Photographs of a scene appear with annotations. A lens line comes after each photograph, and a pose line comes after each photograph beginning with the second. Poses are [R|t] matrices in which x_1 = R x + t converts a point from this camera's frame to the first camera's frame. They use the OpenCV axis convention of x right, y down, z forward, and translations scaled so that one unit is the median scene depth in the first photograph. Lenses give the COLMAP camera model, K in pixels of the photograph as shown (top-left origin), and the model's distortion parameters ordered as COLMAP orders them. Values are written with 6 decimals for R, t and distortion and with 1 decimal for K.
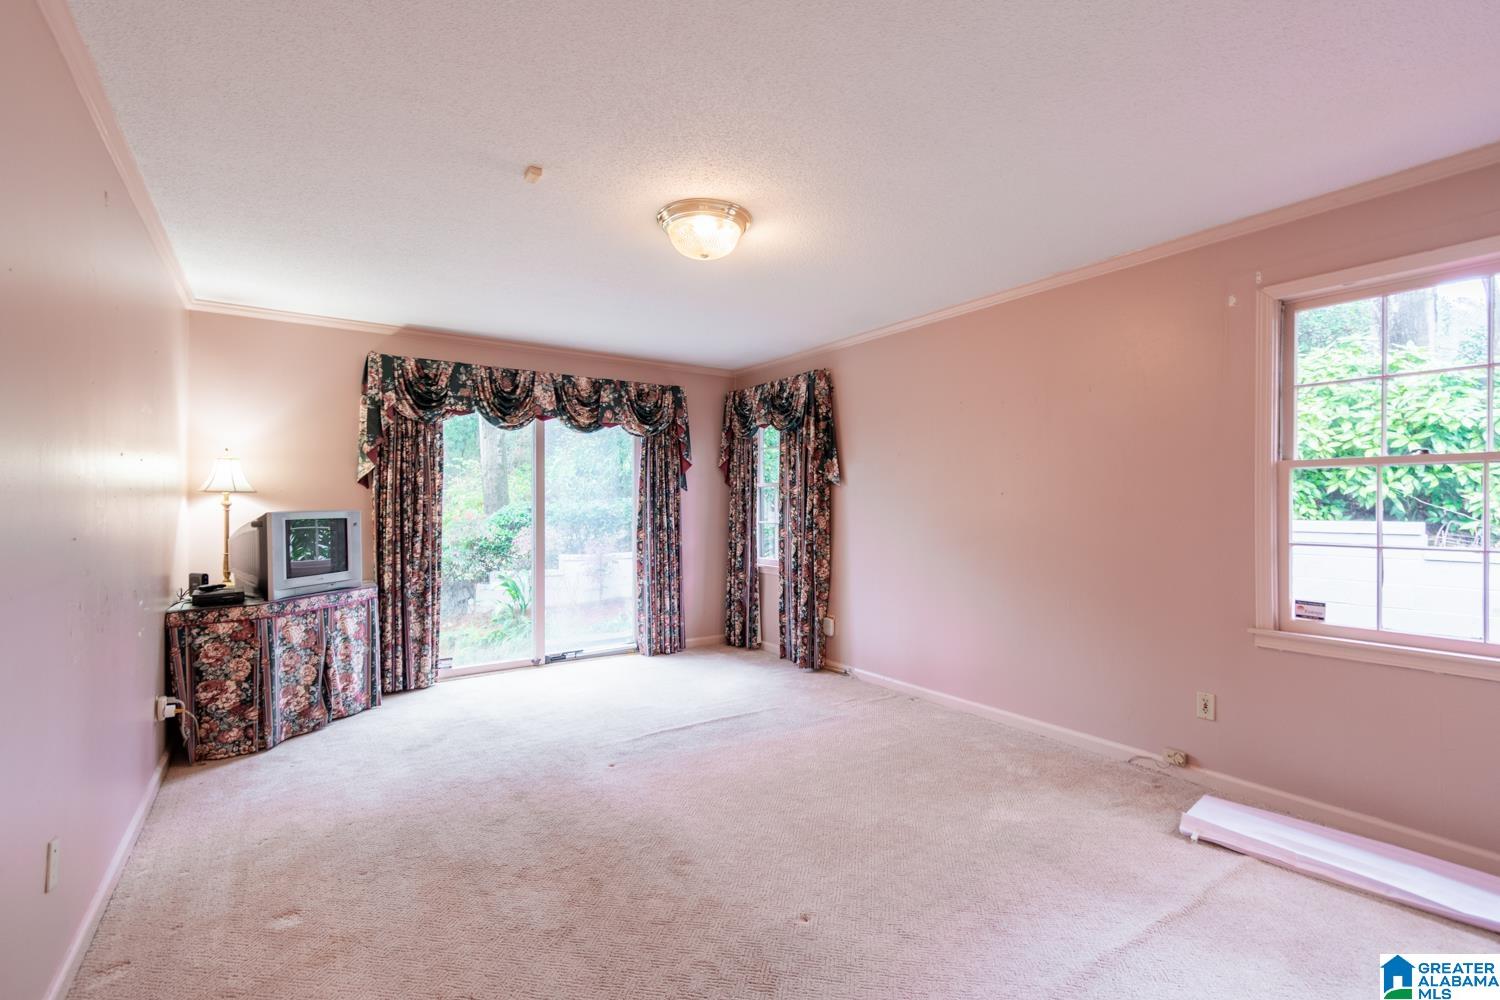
lens RADIAL K [[666.0, 0, 752.6], [0, 666.0, 504.9], [0, 0, 1]] dist [0.003619, -0.000250]
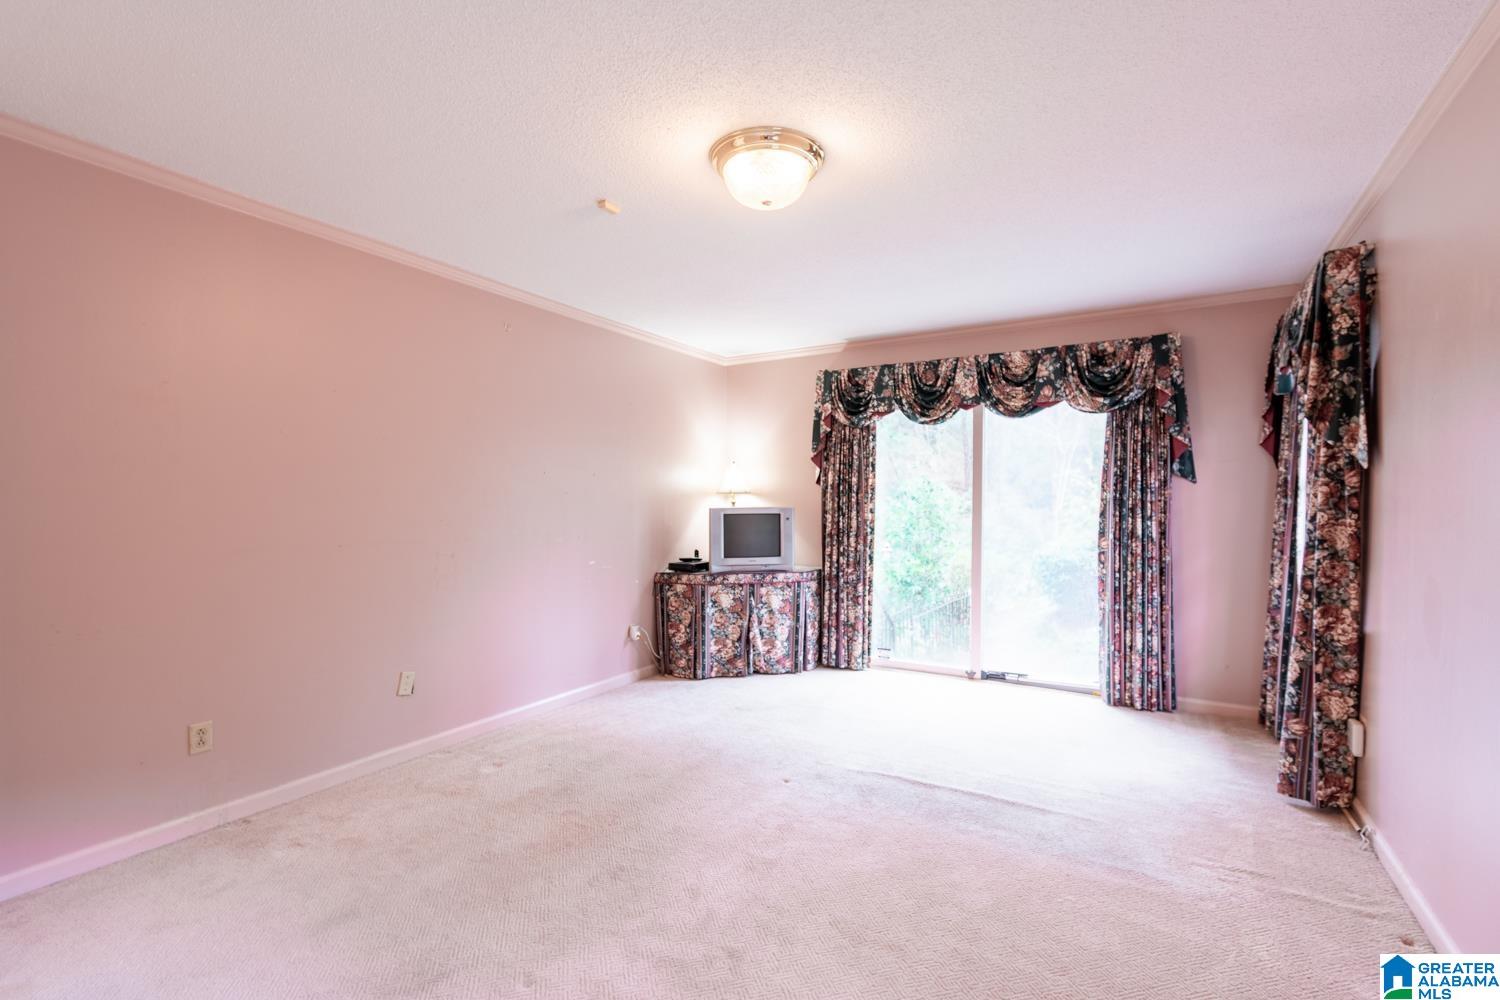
lens RADIAL K [[666.0, 0, 763.8], [0, 666.0, 520.7], [0, 0, 1]] dist [0.003619, -0.000250]
pose [[0.434709, 0.027168, -0.900161, 0.419328], [-0.002745, 0.999580, 0.028842, -0.001794], [0.900567, -0.010067, 0.434601, 0.390008]]
